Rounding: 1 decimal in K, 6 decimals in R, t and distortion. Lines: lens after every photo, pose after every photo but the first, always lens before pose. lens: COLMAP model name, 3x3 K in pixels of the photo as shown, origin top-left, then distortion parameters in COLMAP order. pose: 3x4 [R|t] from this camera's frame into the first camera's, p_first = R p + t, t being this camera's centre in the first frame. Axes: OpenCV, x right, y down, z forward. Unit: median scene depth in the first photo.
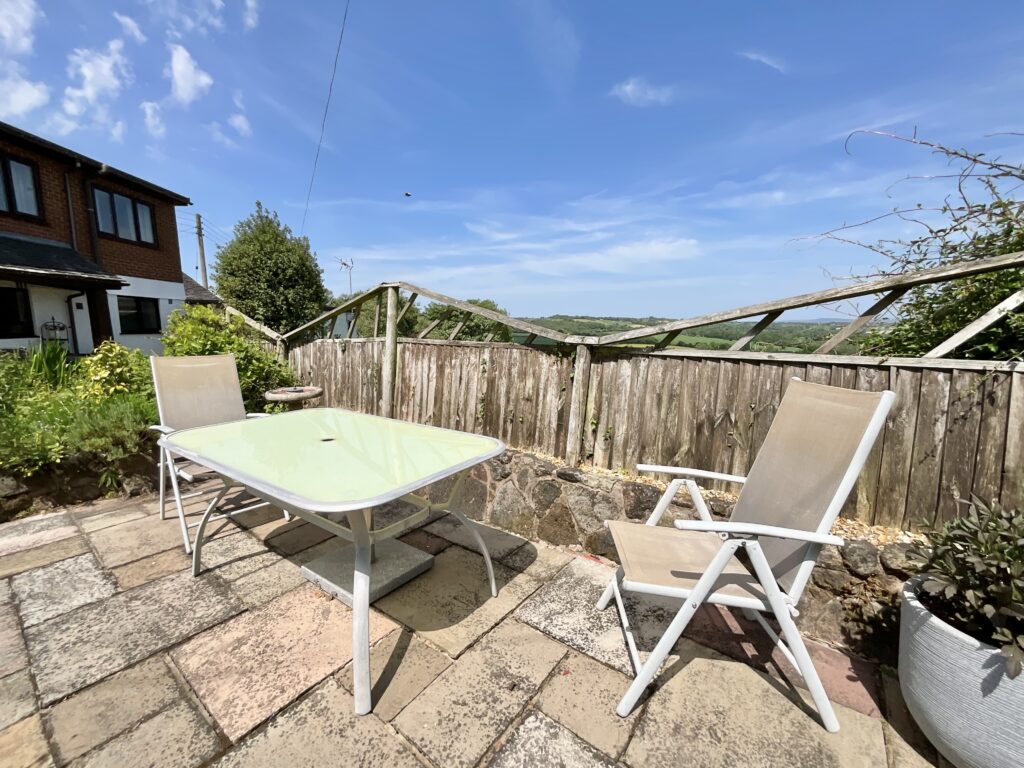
lens RADIAL K [[415.9, 0, 512.0], [0, 415.9, 384.0], [0, 0, 1]] dist [-0.001375, -0.000229]
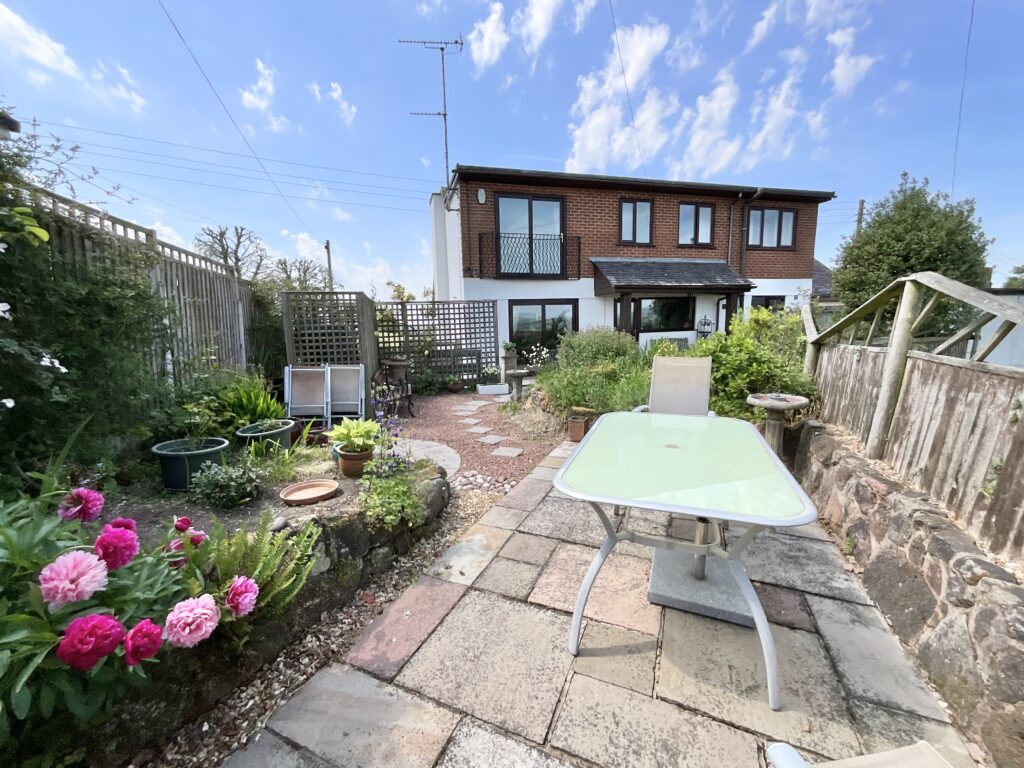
lens RADIAL K [[415.9, 0, 512.0], [0, 415.9, 384.0], [0, 0, 1]] dist [-0.001375, -0.000229]
pose [[0.215202, 0.137207, -0.966883, 0.231343], [-0.110084, 0.987179, 0.115585, -0.050366], [0.970345, 0.081564, 0.227547, 0.143068]]
